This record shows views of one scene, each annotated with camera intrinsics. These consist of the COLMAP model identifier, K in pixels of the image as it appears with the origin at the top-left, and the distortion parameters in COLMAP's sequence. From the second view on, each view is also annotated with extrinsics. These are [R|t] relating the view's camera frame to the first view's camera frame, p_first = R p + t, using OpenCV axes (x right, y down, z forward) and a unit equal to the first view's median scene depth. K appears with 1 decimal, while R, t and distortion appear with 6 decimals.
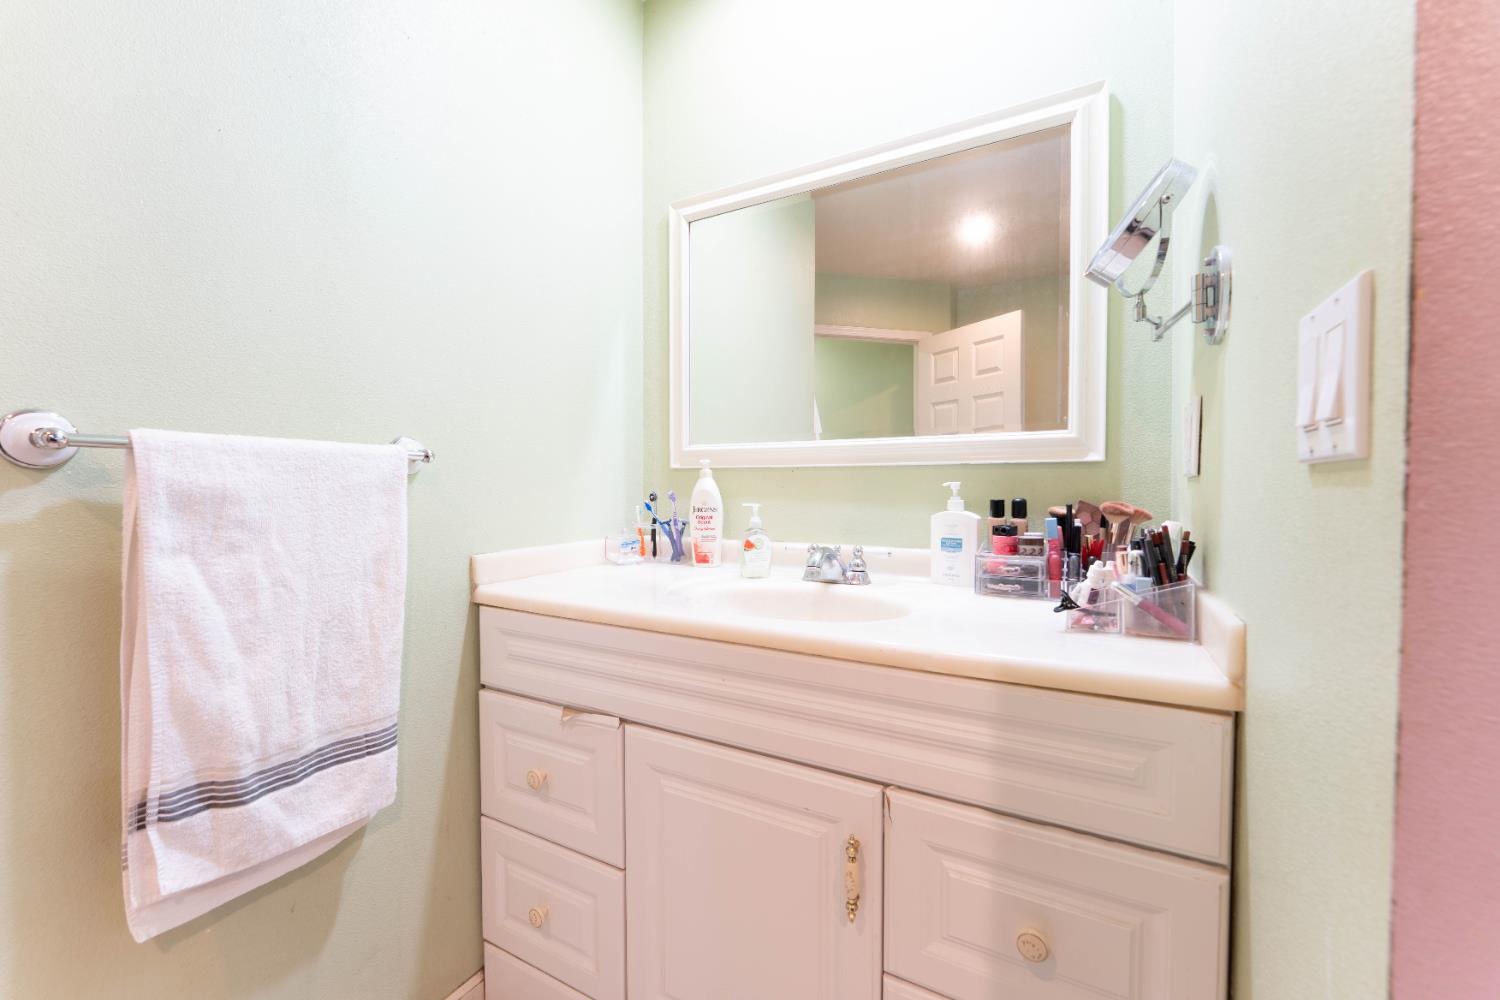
lens RADIAL K [[598.4, 0, 747.9], [0, 598.4, 500.4], [0, 0, 1]] dist [-0.004234, 0.001227]
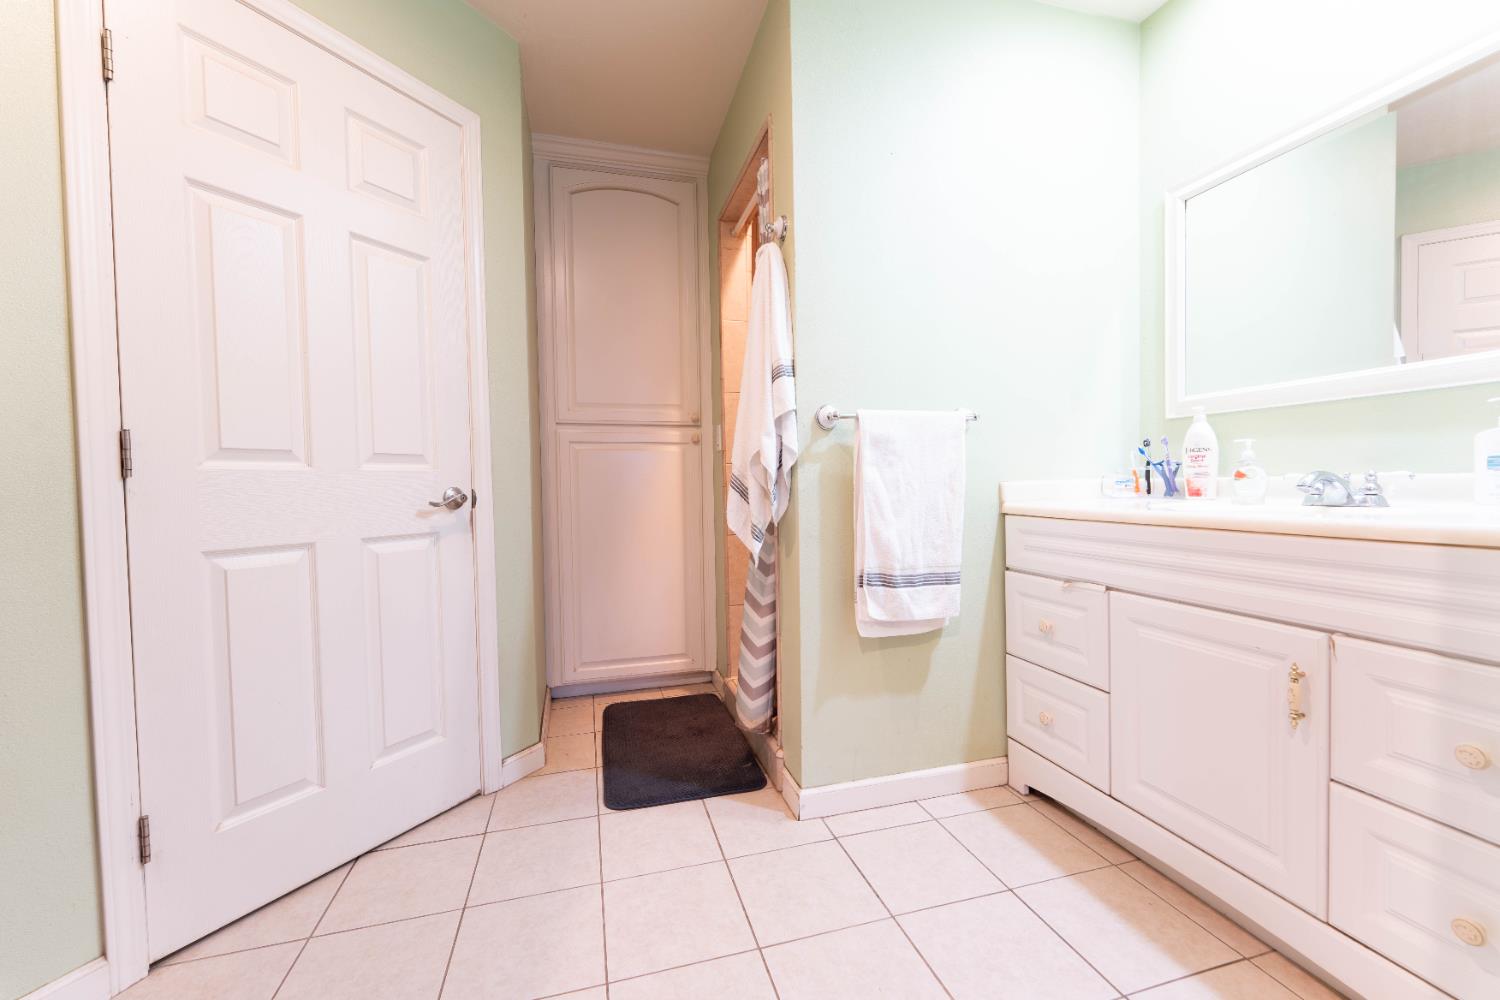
lens RADIAL K [[598.4, 0, 747.7], [0, 598.4, 499.9], [0, 0, 1]] dist [-0.004234, 0.001227]
pose [[0.697666, 0.003388, -0.716415, 0.213822], [0.006332, 0.999921, 0.010895, 0.134952], [0.716395, -0.012138, 0.697589, -0.617646]]
